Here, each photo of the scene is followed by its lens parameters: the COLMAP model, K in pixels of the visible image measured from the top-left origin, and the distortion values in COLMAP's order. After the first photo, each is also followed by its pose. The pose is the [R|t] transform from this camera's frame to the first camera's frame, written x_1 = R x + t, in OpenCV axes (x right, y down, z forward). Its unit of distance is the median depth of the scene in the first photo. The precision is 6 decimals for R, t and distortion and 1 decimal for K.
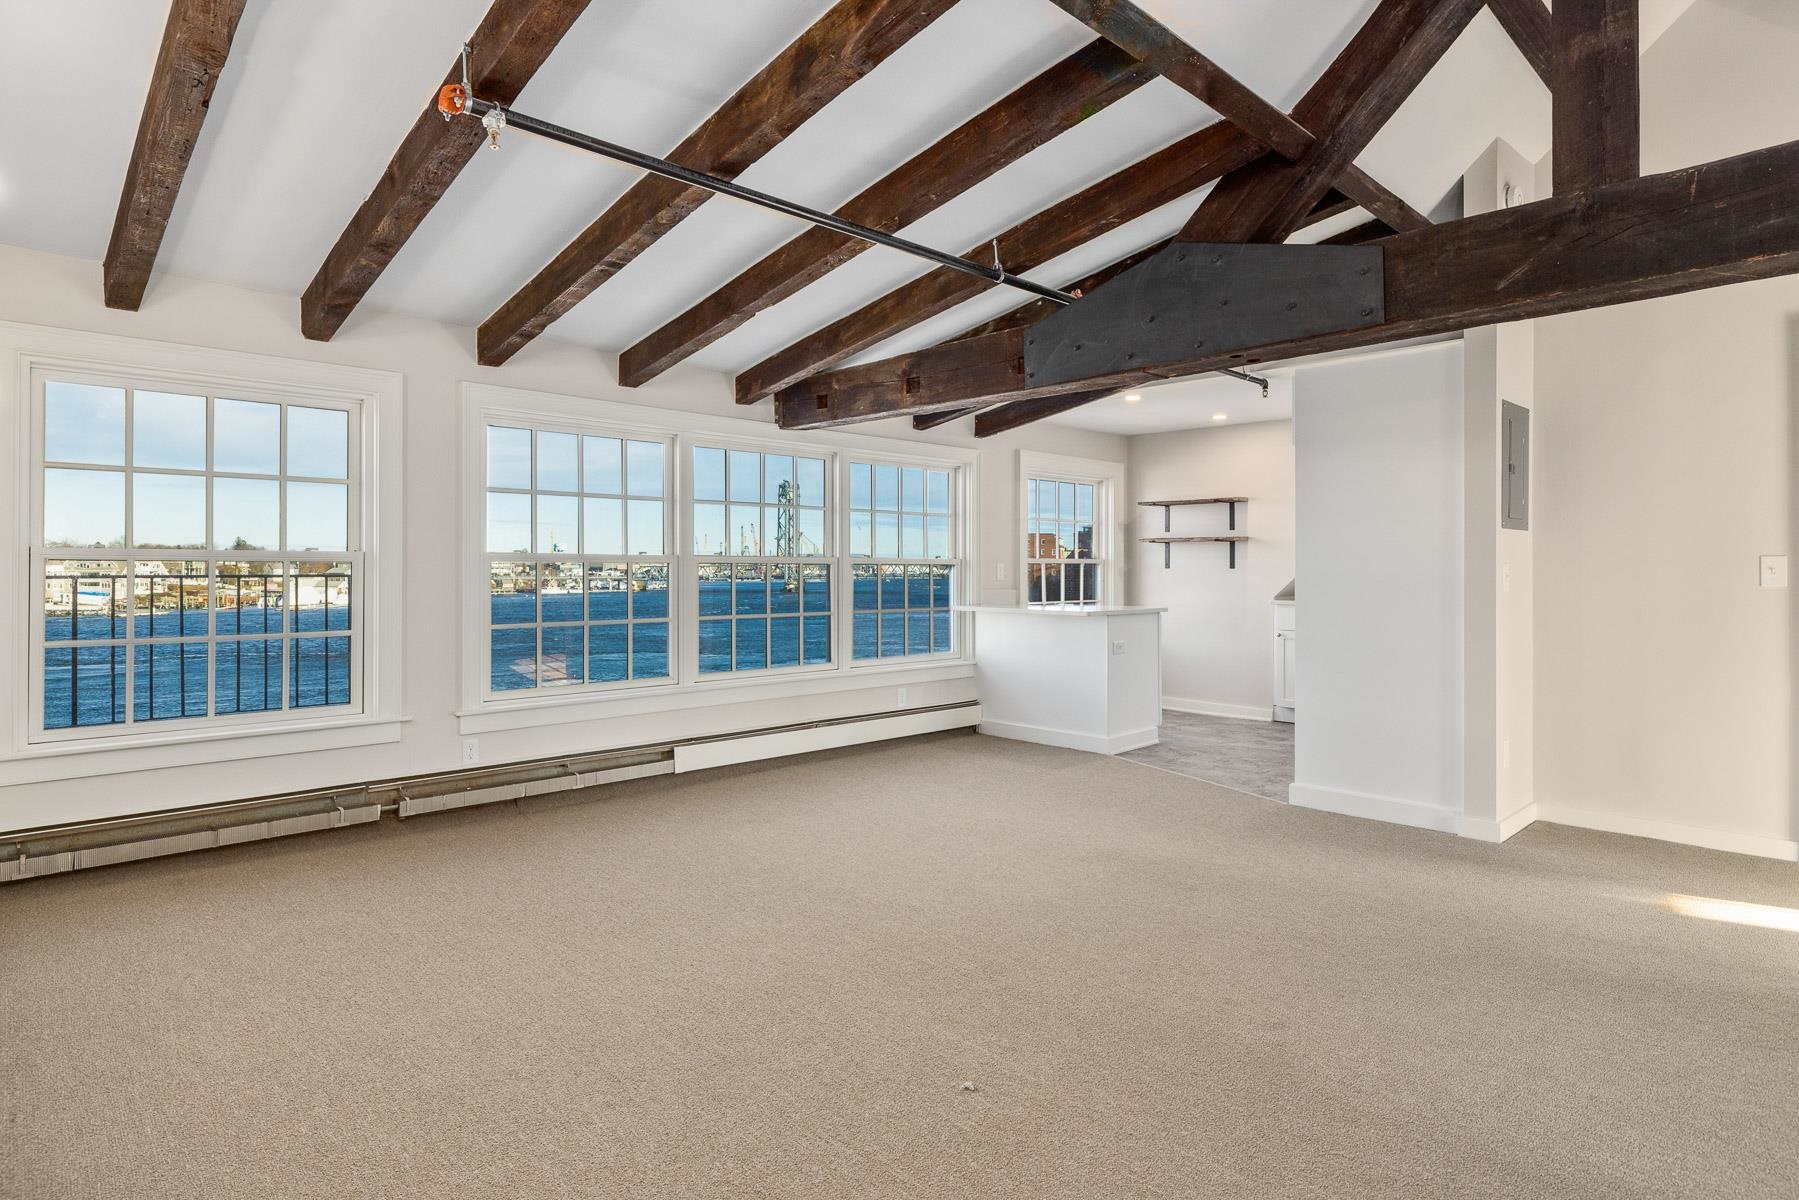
lens RADIAL K [[955.7, 0, 897.3], [0, 955.7, 587.8], [0, 0, 1]] dist [-0.000465, 0.000606]
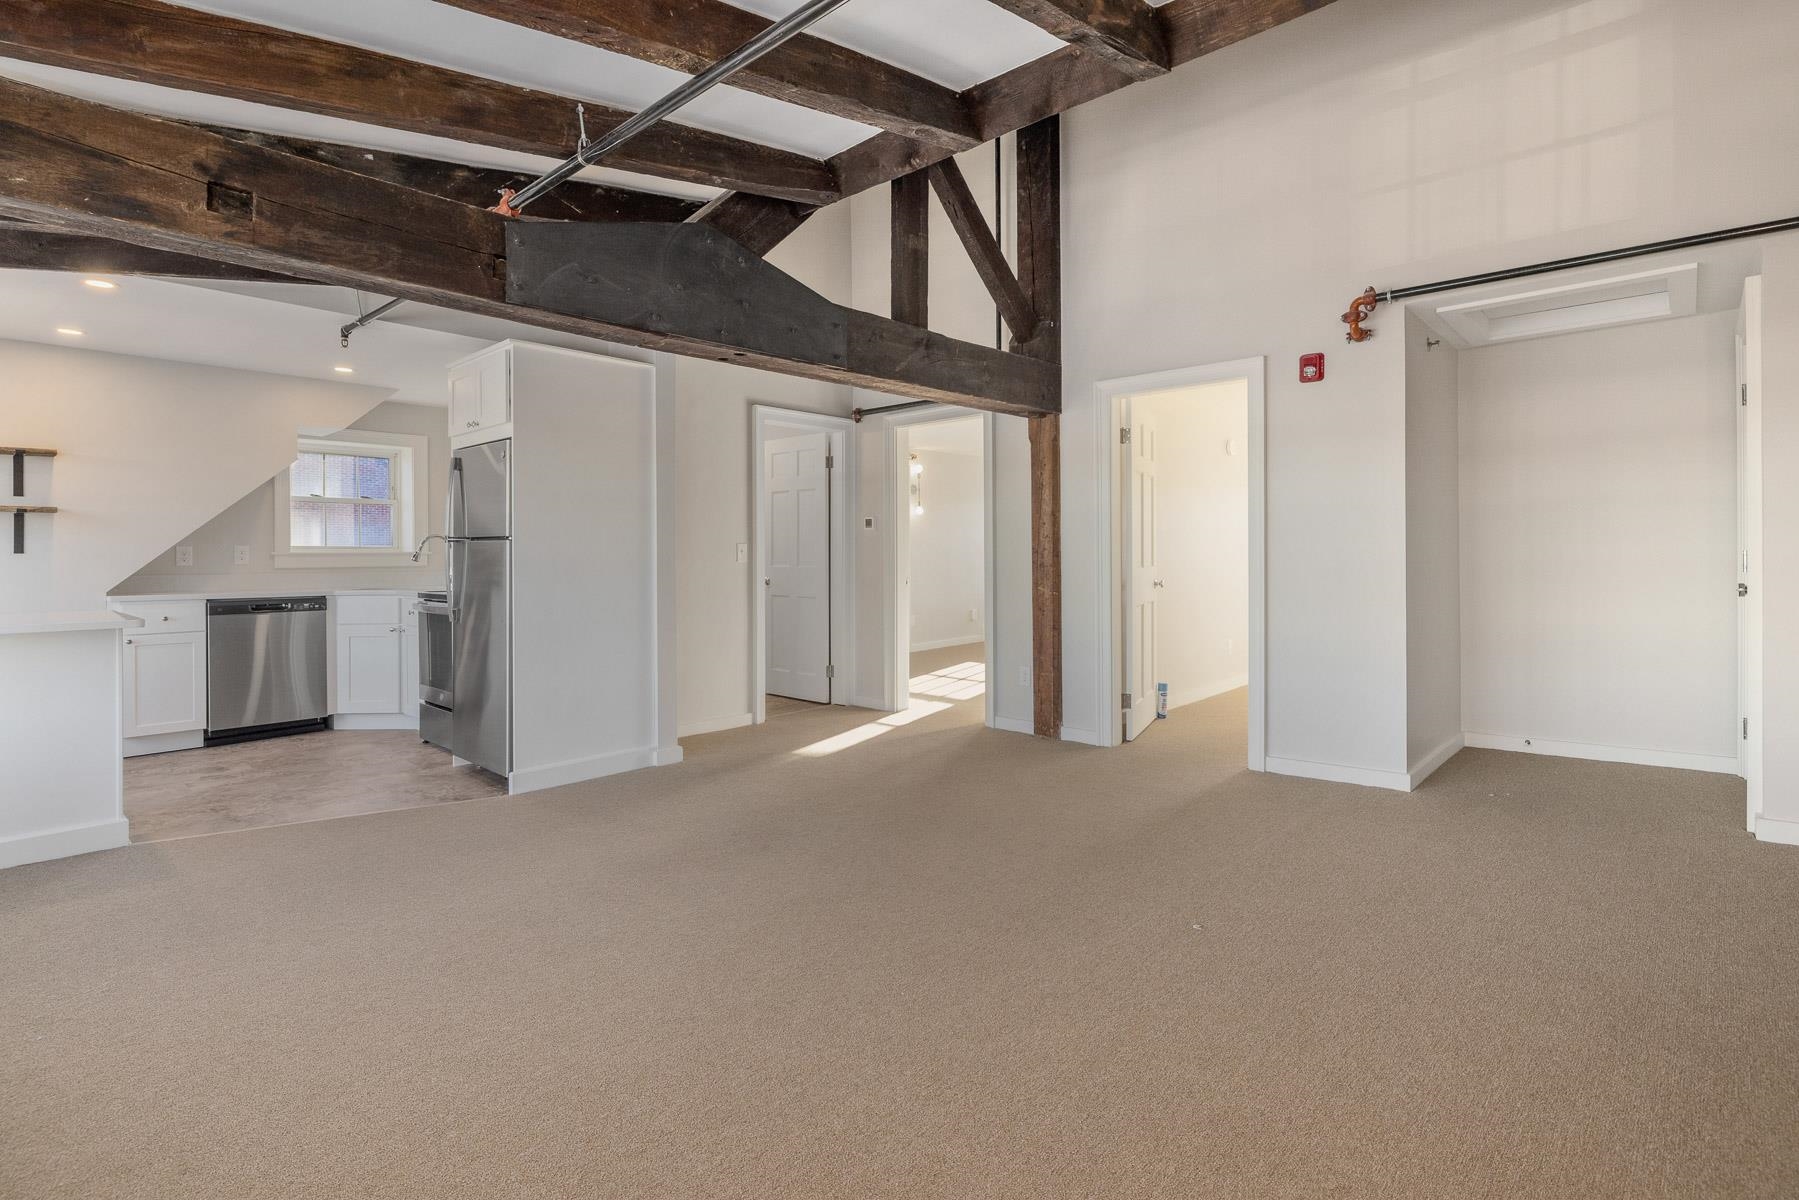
lens RADIAL K [[879.3, 0, 887.5], [0, 879.3, 569.2], [0, 0, 1]] dist [0.003385, -0.000504]
pose [[-0.053033, -0.015608, 0.998471, -0.507703], [0.022706, 0.999600, 0.016831, -0.007183], [-0.998335, 0.023564, -0.052658, 0.681652]]
